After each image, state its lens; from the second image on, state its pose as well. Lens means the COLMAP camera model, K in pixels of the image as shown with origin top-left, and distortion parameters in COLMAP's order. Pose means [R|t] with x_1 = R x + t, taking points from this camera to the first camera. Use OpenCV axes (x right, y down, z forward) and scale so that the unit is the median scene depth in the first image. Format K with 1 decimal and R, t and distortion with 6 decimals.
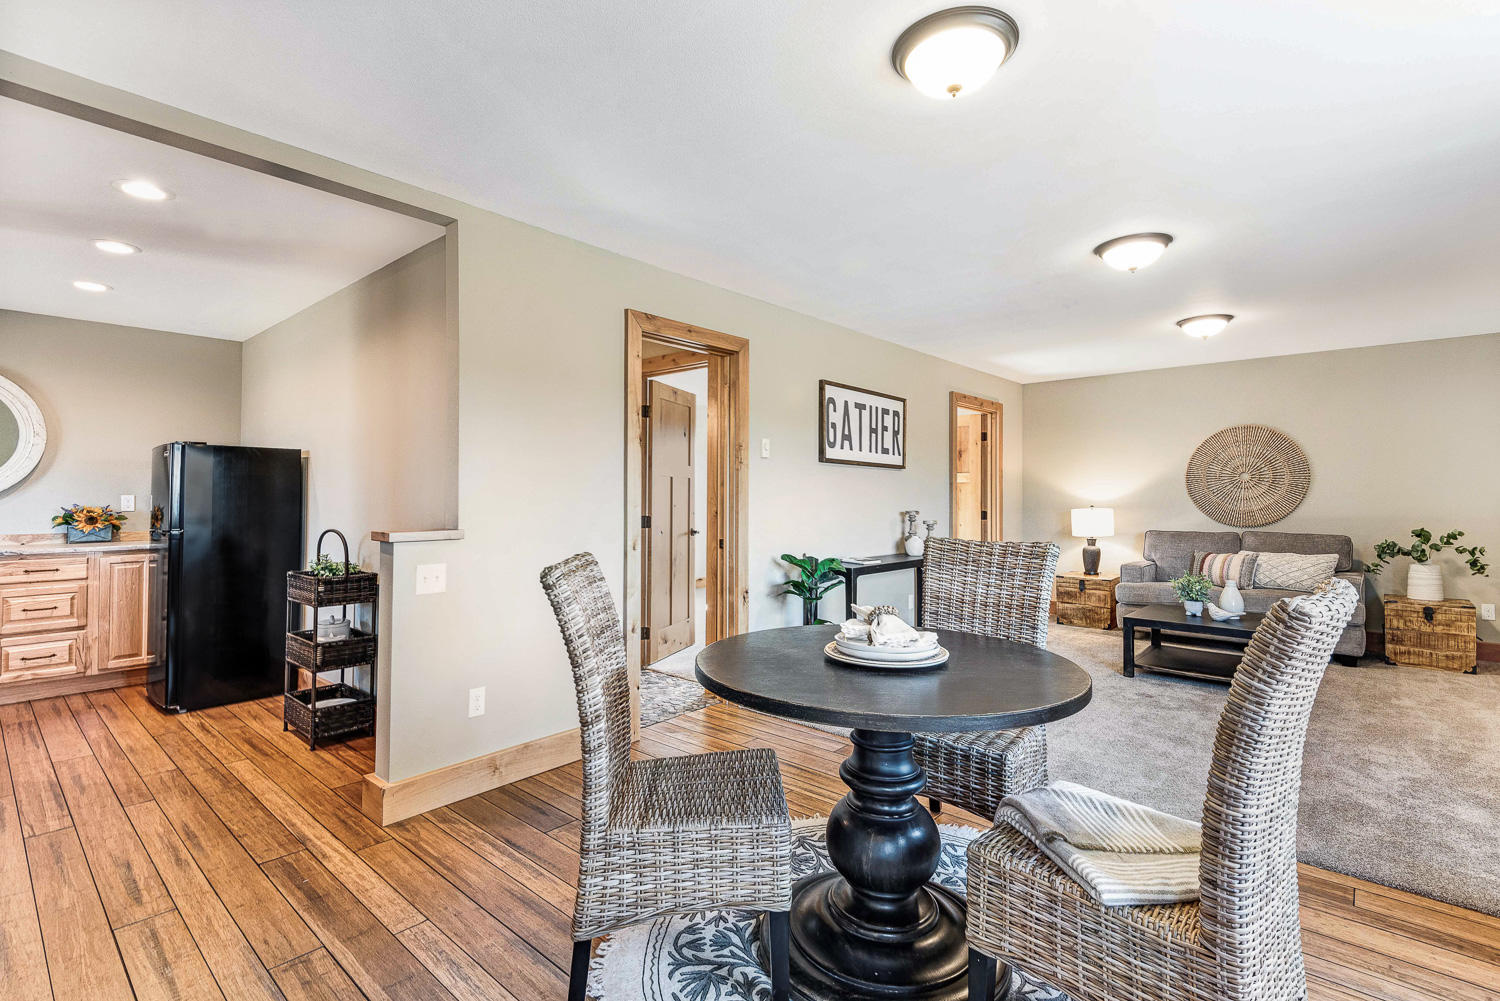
lens RADIAL K [[695.1, 0, 737.7], [0, 695.1, 494.0], [0, 0, 1]] dist [-0.003664, -0.000901]
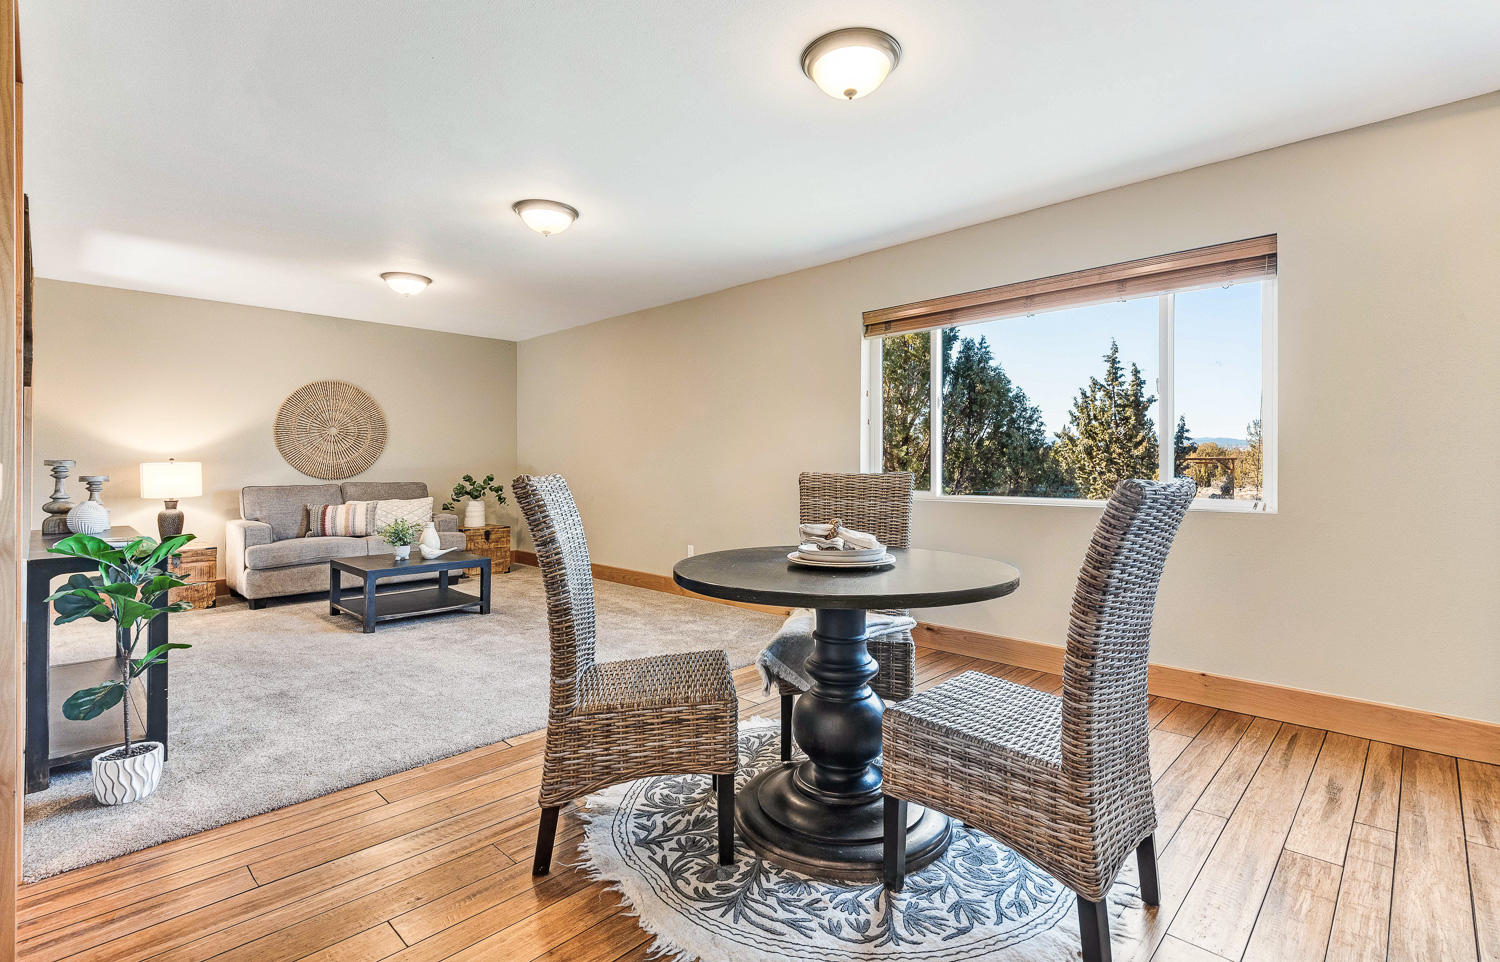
lens RADIAL K [[696.5, 0, 748.3], [0, 696.5, 465.9], [0, 0, 1]] dist [0.001394, 0.000123]
pose [[0.042268, -0.005781, 0.999090, -0.527163], [-0.003049, 0.999978, 0.005916, 0.036624], [-0.999102, -0.003297, 0.042250, 0.619134]]
